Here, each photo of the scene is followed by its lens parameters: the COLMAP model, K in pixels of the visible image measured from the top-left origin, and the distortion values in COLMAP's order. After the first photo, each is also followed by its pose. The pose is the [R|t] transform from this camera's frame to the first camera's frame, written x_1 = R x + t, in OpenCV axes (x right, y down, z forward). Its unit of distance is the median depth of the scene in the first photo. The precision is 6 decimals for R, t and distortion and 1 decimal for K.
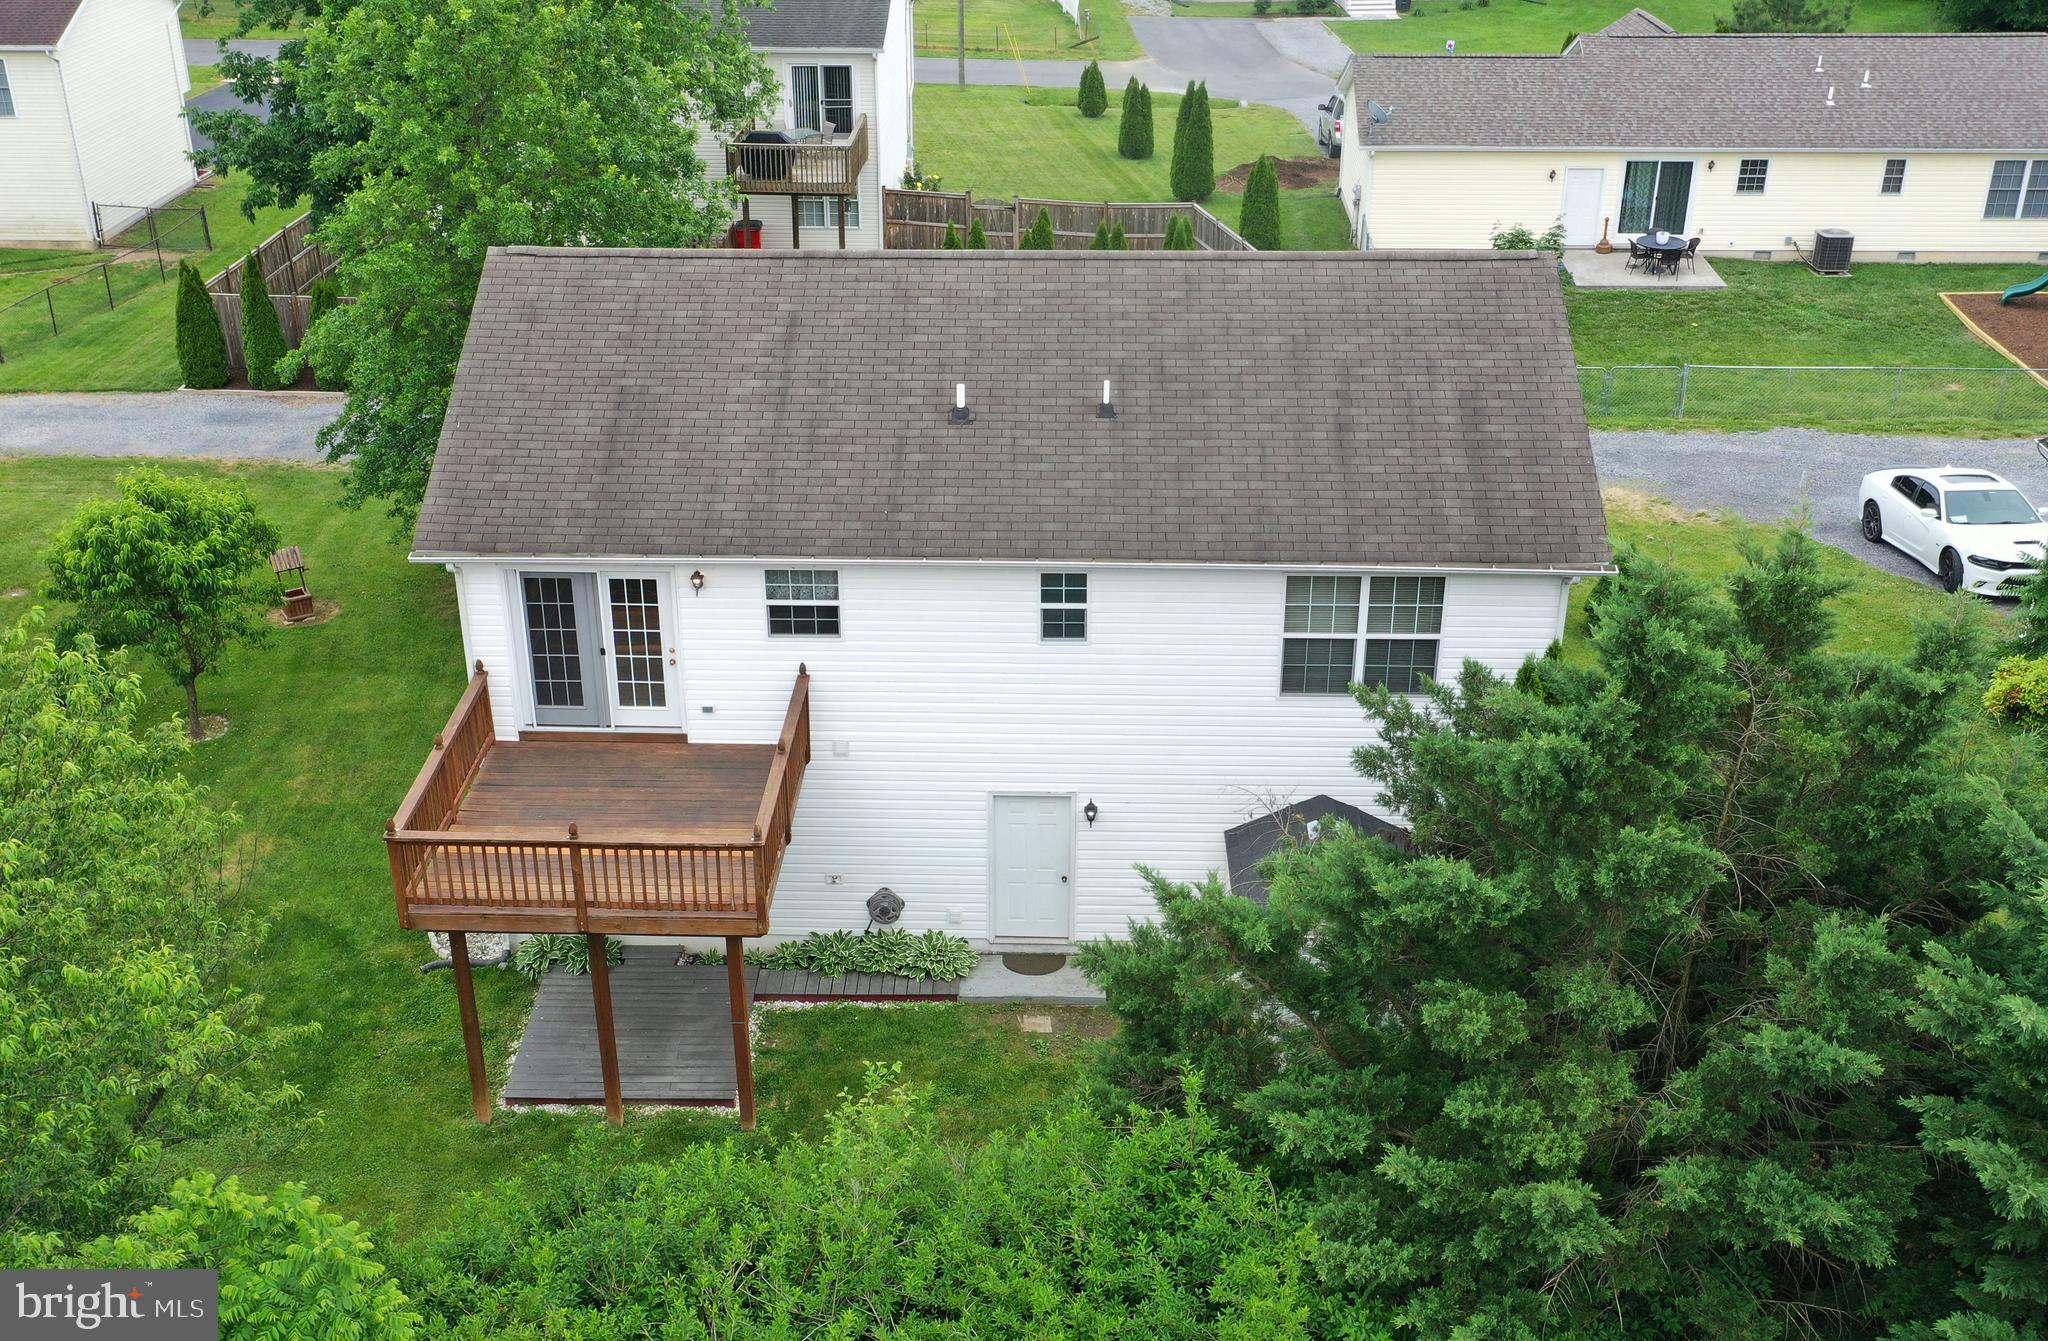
lens RADIAL K [[2020.5, 0, 1009.5], [0, 2020.5, 678.4], [0, 0, 1]] dist [-0.008491, 0.000000]
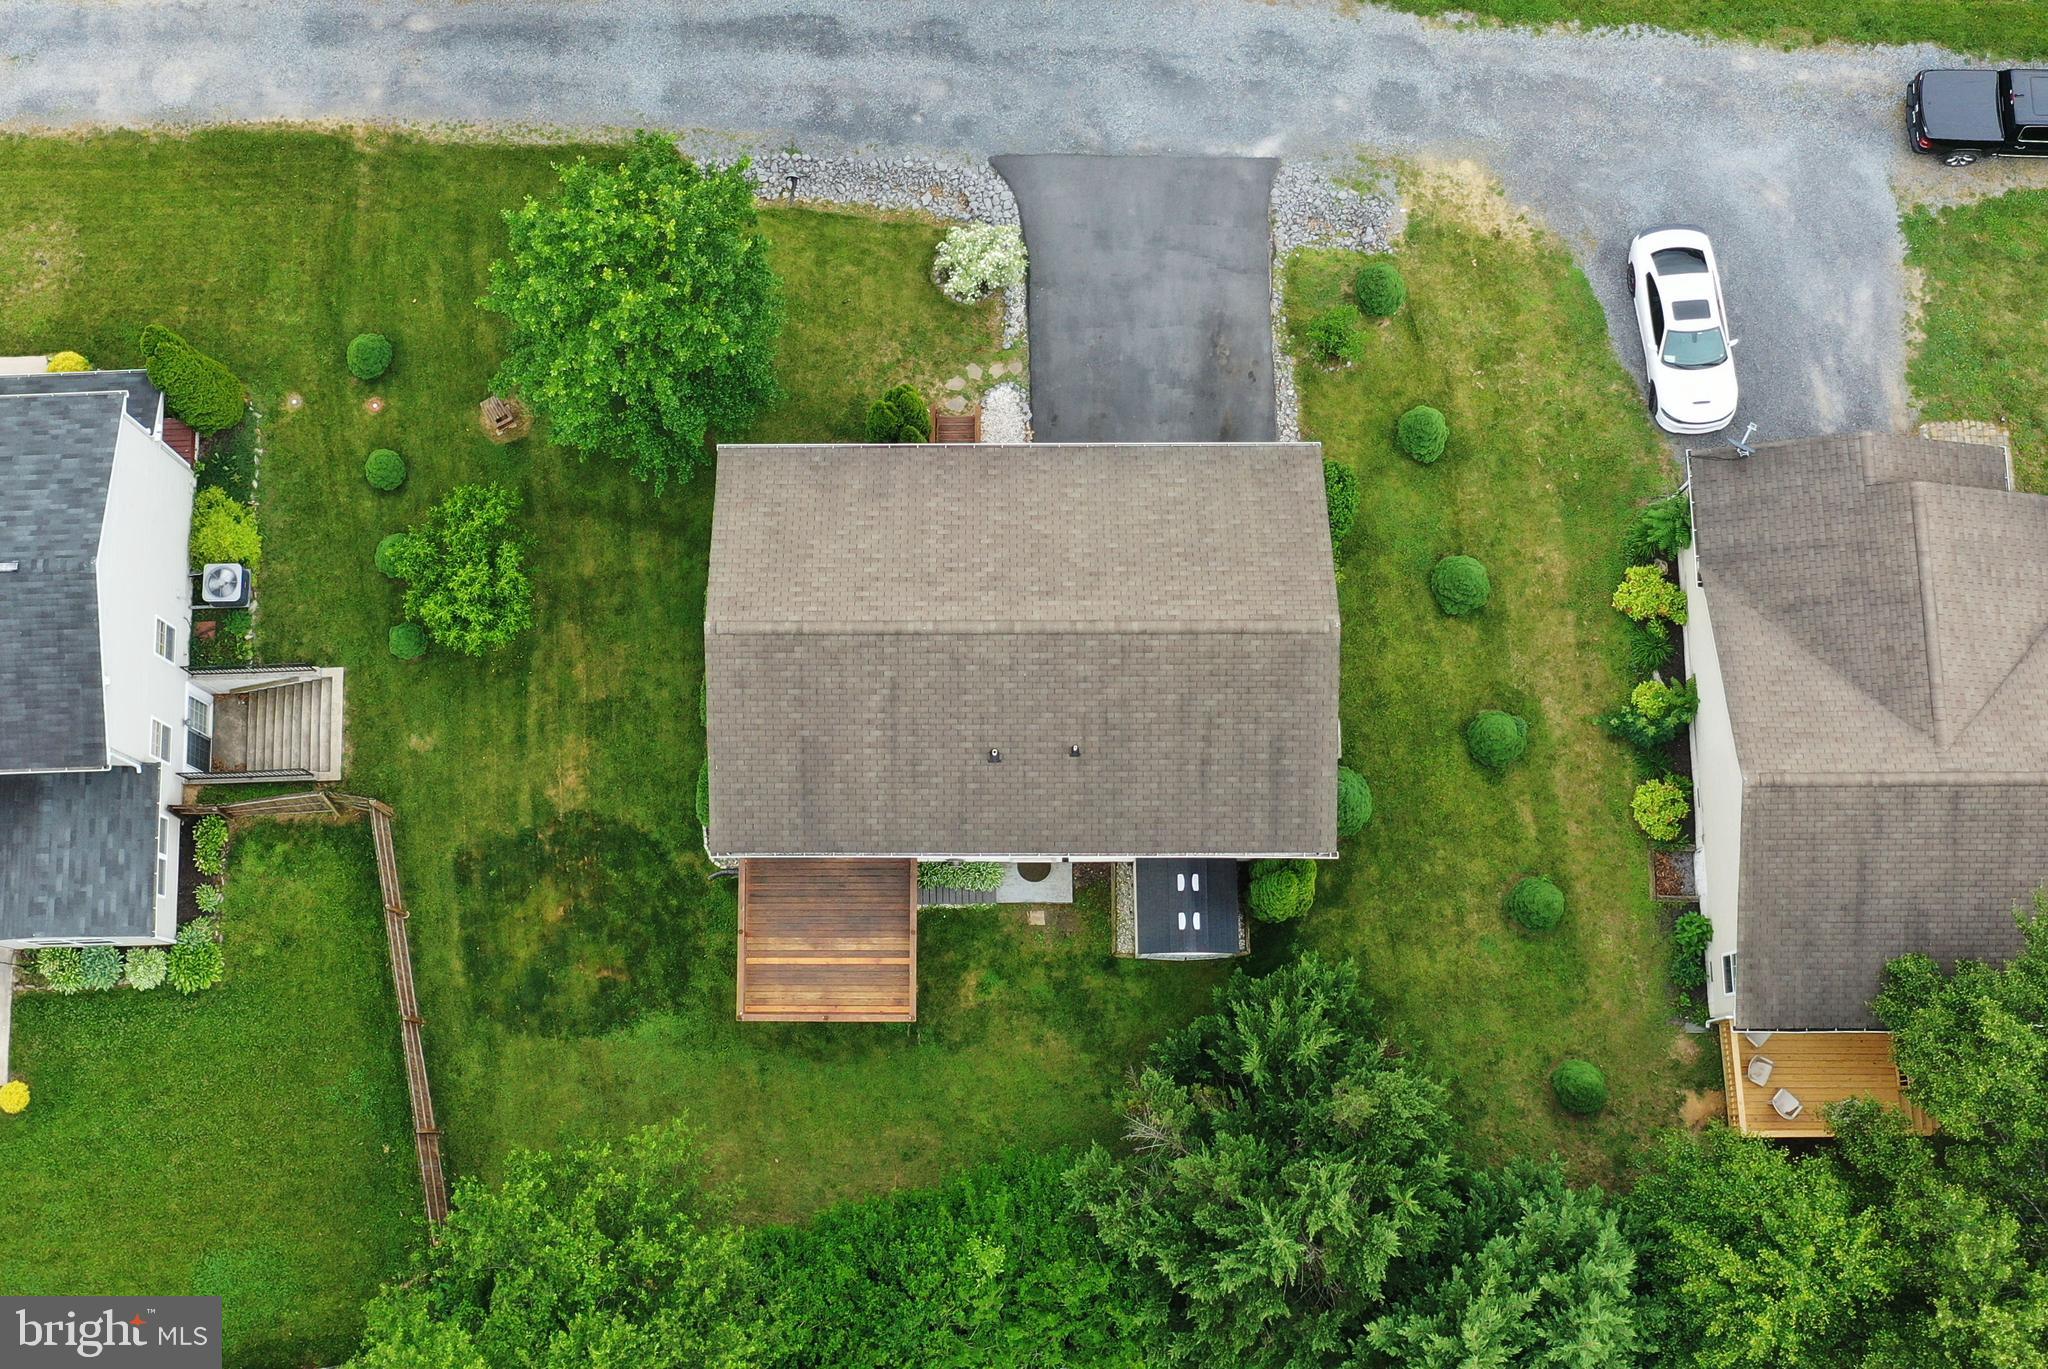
lens RADIAL K [[2184.1, 0, 1020.3], [0, 2184.1, 678.9], [0, 0, 1]] dist [-0.009047, 0.000000]
pose [[0.999340, -0.032235, 0.016721, -0.031544], [0.012621, 0.740068, 0.672414, -1.488164], [-0.034050, -0.671759, 0.739987, -0.398378]]
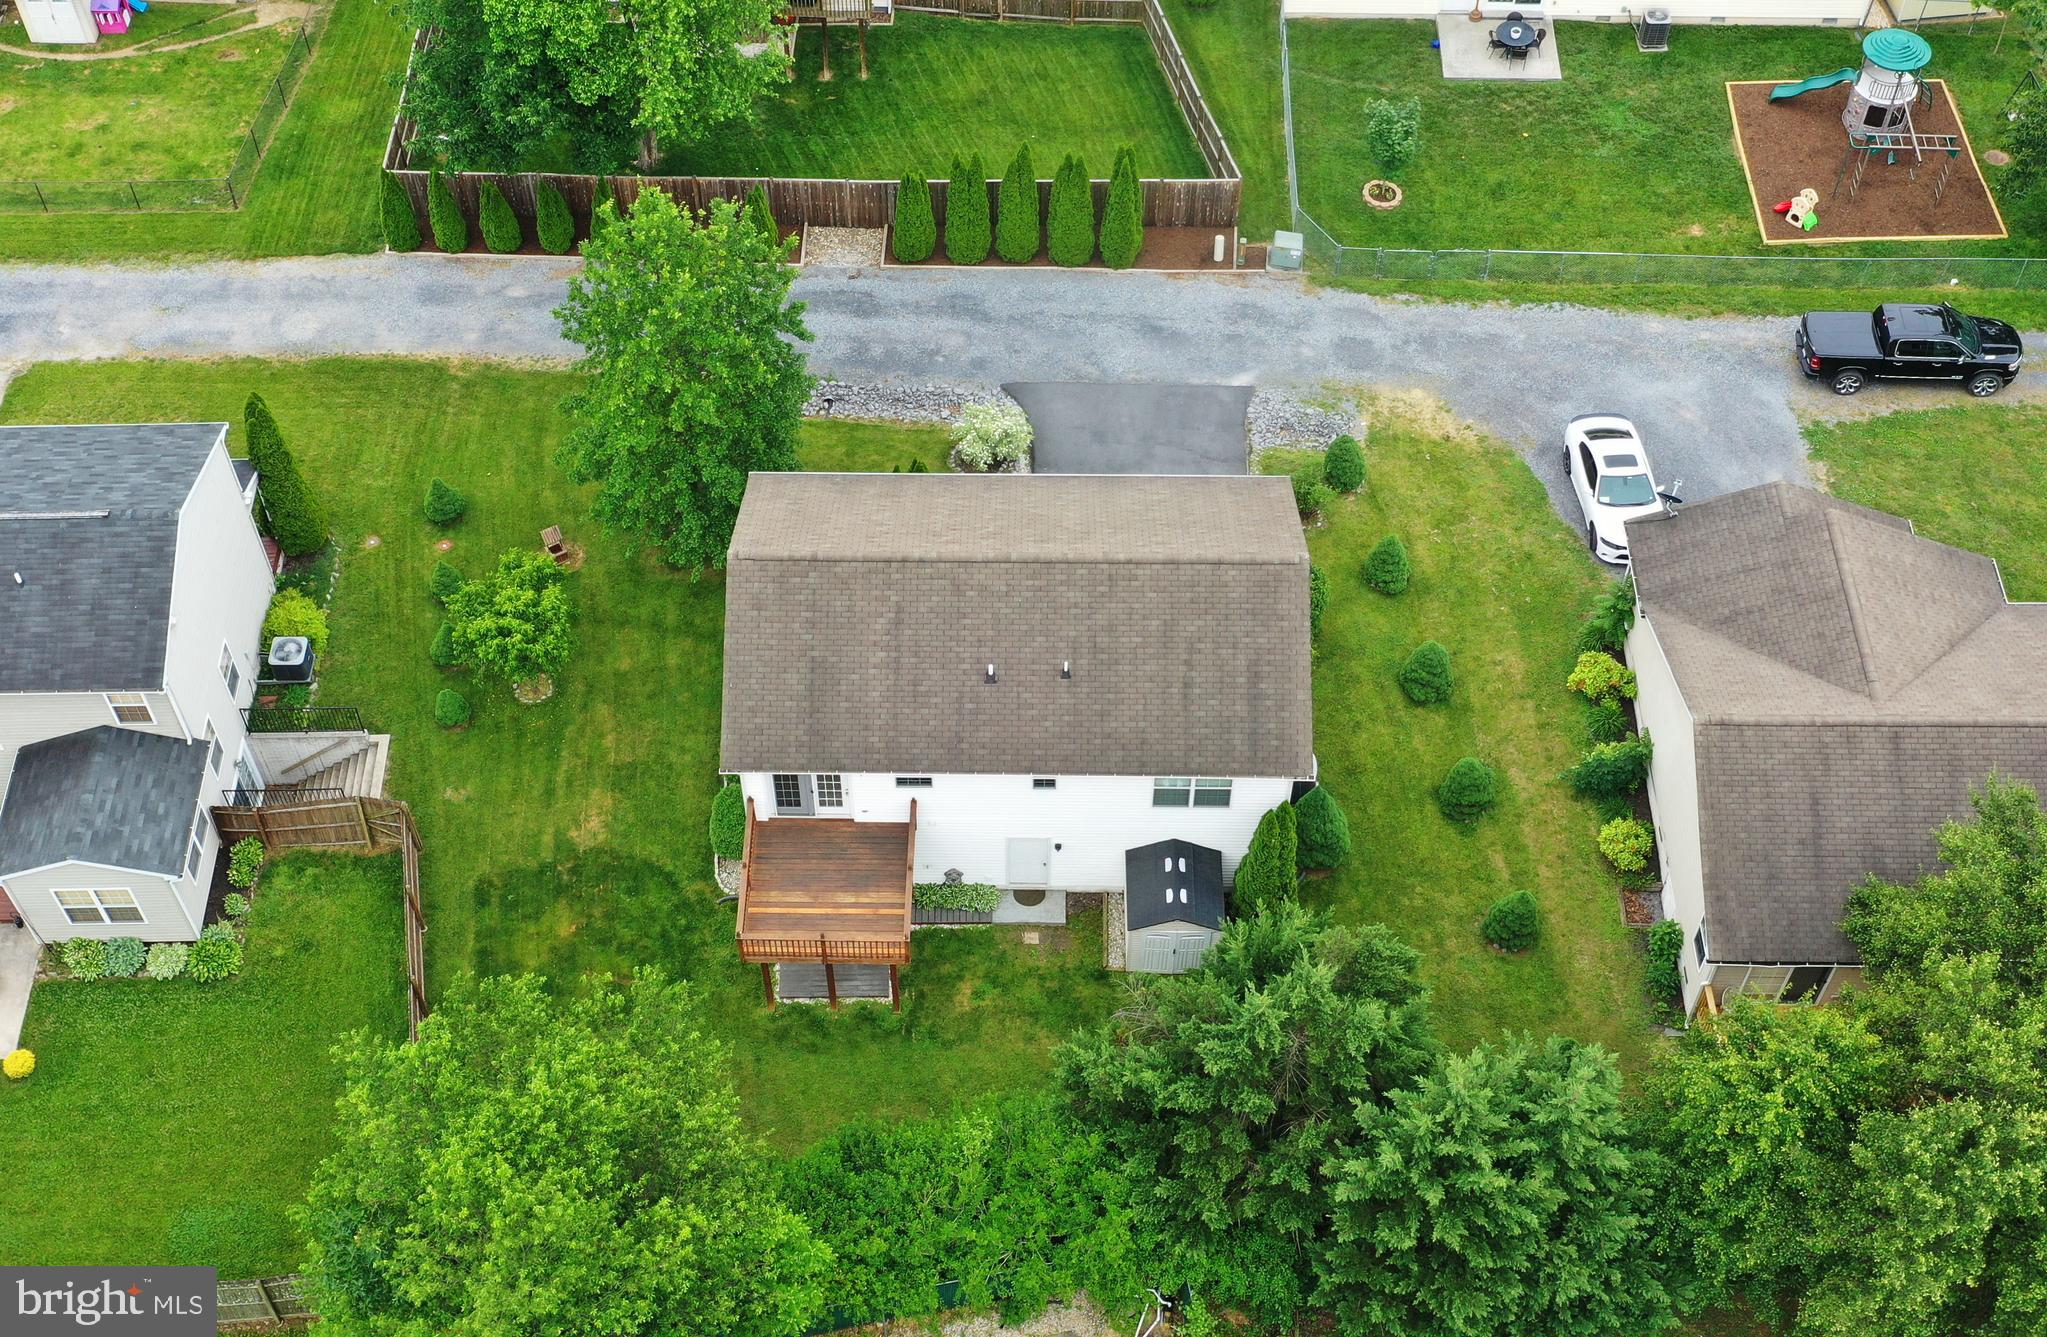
lens RADIAL K [[2019.5, 0, 1034.0], [0, 2019.5, 671.0], [0, 0, 1]] dist [-0.008491, 0.000000]
pose [[0.999674, -0.013828, 0.021487, -0.024147], [0.004026, 0.915647, 0.401962, -0.910306], [-0.025232, -0.401745, 0.915404, -0.766107]]
